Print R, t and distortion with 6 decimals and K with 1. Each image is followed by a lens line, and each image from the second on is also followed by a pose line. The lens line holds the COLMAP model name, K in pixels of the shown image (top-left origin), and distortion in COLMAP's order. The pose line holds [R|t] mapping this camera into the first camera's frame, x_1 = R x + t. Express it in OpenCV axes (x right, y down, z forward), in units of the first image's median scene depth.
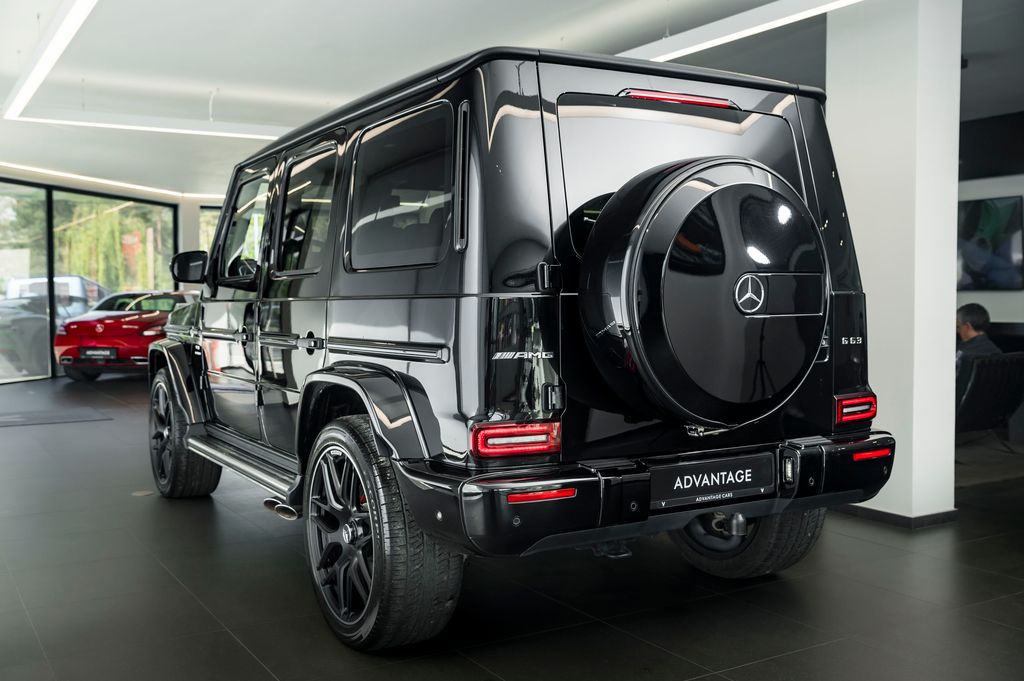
lens RADIAL K [[1037.9, 0, 511.4], [0, 1037.9, 333.2], [0, 0, 1]] dist [-0.008721, 0.000000]
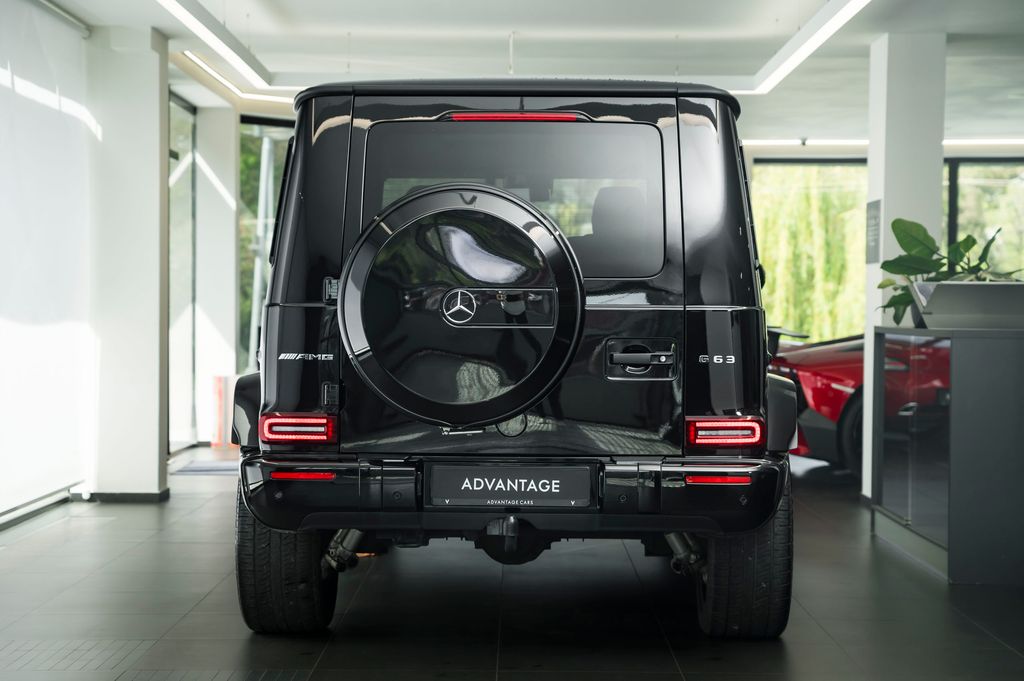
lens RADIAL K [[2072.2, 0, 512.3], [0, 2072.2, 341.4], [0, 0, 1]] dist [0.064681, 0.000000]
pose [[0.870399, 0.023411, -0.491791, 1.214167], [-0.034231, 0.999329, -0.013012, 0.023828], [0.491156, 0.028160, 0.870616, -0.810605]]
